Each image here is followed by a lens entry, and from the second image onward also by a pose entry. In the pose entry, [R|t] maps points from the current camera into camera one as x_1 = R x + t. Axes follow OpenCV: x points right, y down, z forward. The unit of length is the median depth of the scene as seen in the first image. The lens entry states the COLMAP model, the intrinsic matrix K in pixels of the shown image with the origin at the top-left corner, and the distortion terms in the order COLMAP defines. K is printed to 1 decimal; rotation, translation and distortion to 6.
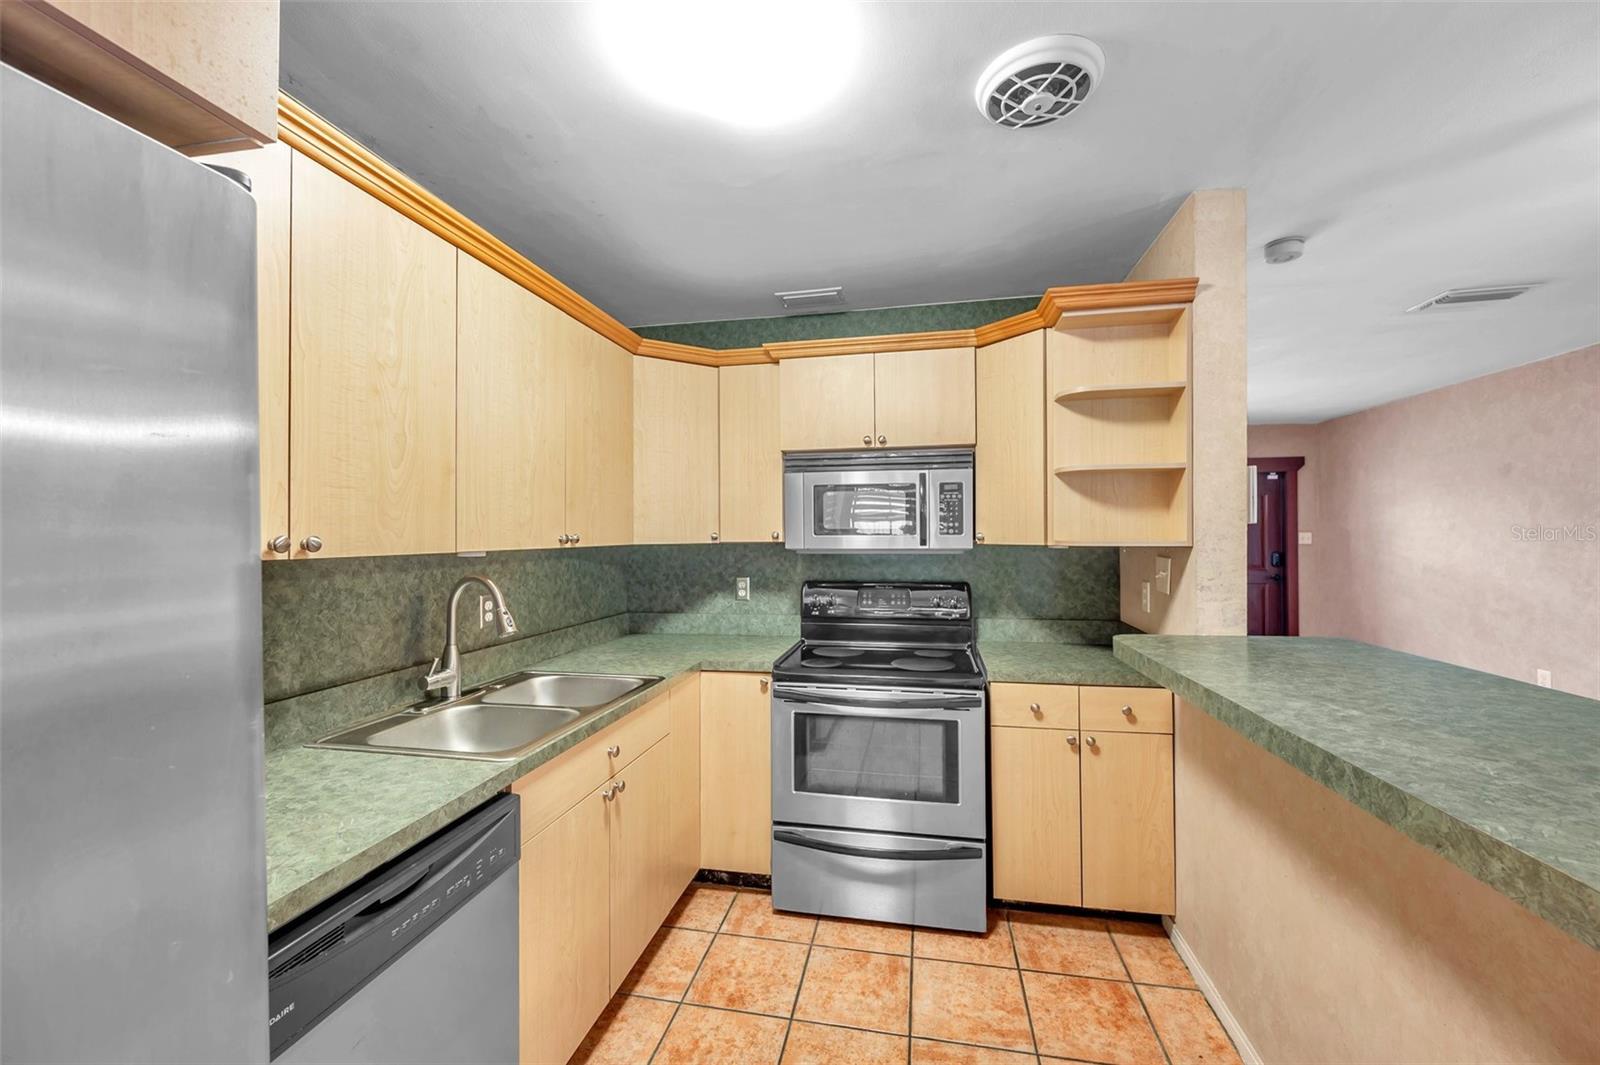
lens RADIAL K [[633.4, 0, 799.5], [0, 633.4, 529.1], [0, 0, 1]] dist [0.000389, -0.000211]
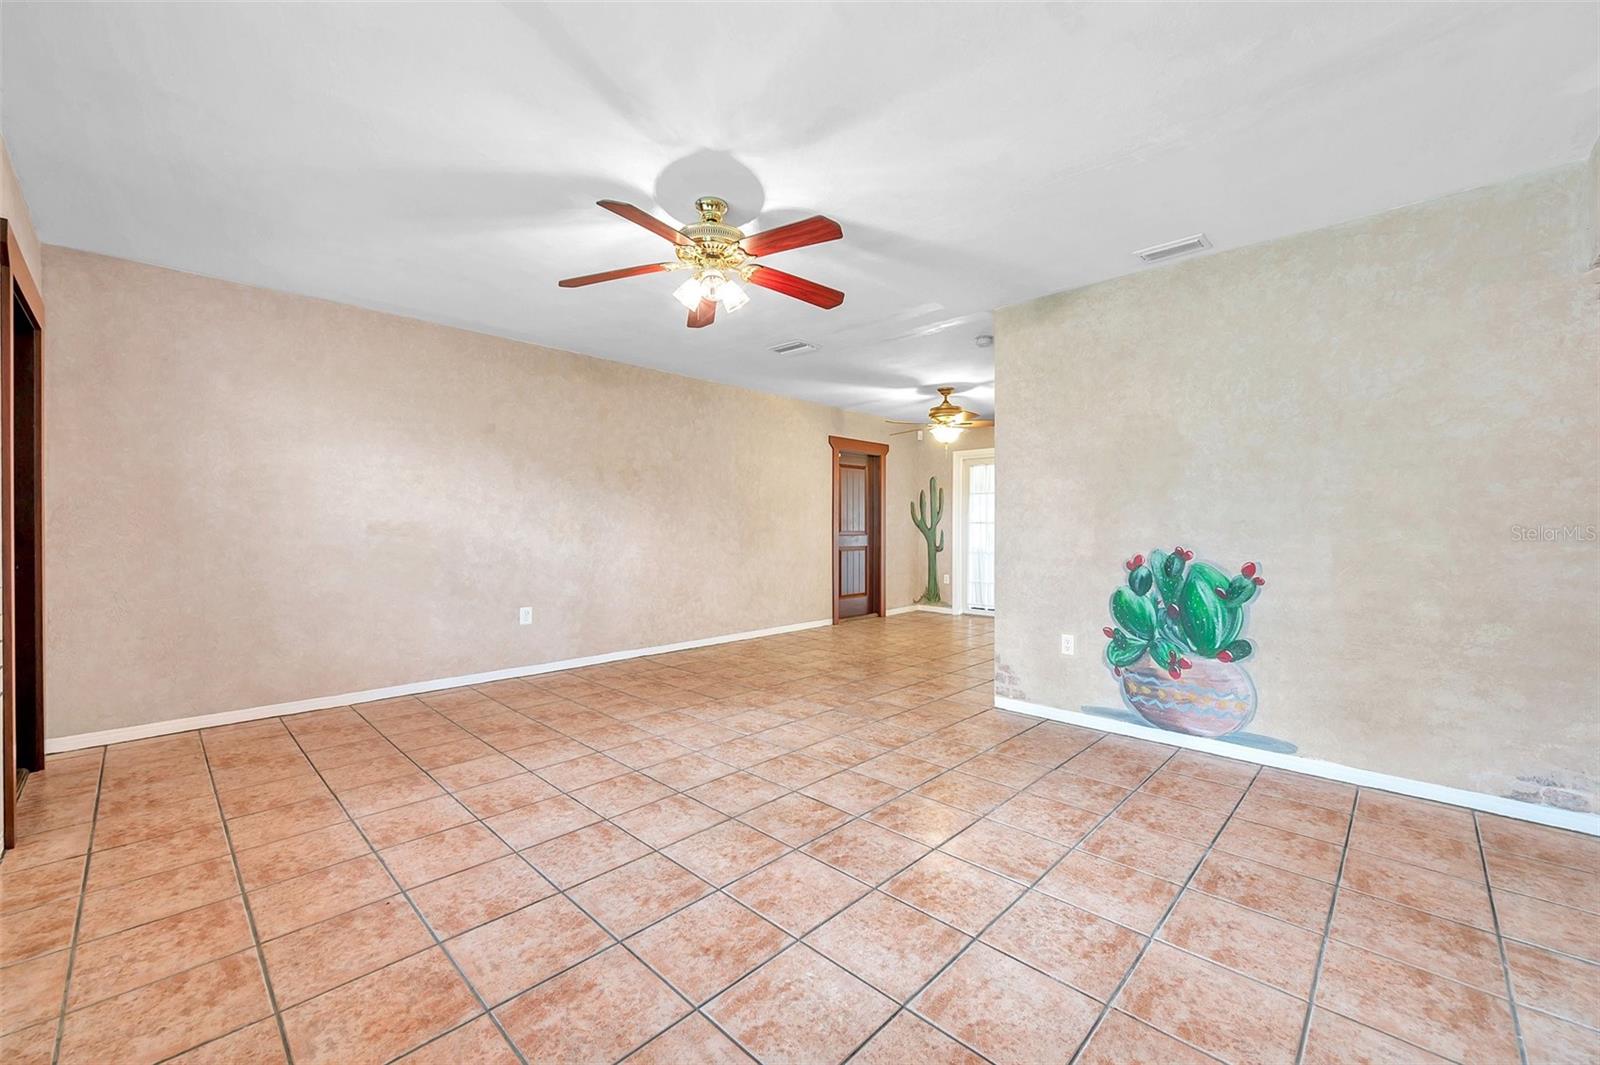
lens RADIAL K [[633.4, 0, 805.6], [0, 633.4, 533.9], [0, 0, 1]] dist [0.000389, -0.000211]
pose [[-0.843490, -0.000411, 0.537145, 0.169770], [0.000067, 1.000000, 0.000871, 0.134586], [-0.537145, 0.000770, -0.843489, 2.703432]]
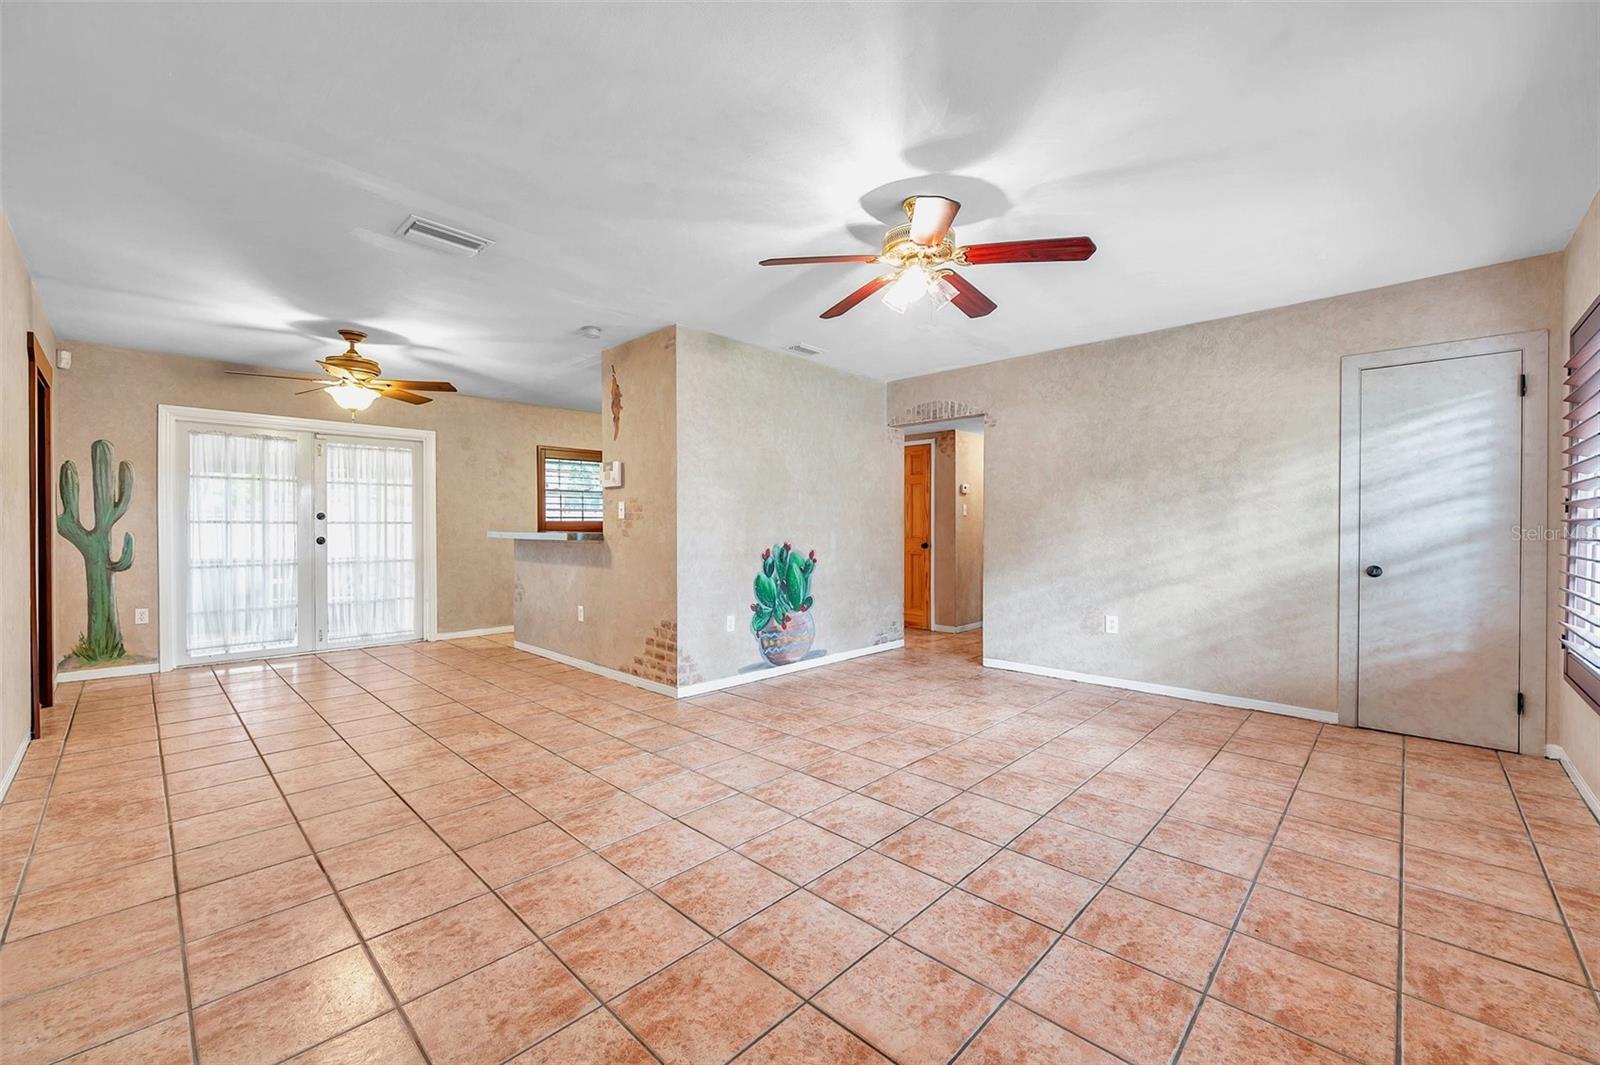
lens RADIAL K [[633.4, 0, 796.5], [0, 633.4, 531.2], [0, 0, 1]] dist [0.000389, -0.000211]
pose [[-0.542618, 0.009747, -0.839923, 1.833235], [0.009301, 0.999941, 0.005595, 0.118233], [0.839928, -0.004776, -0.542677, 2.296978]]
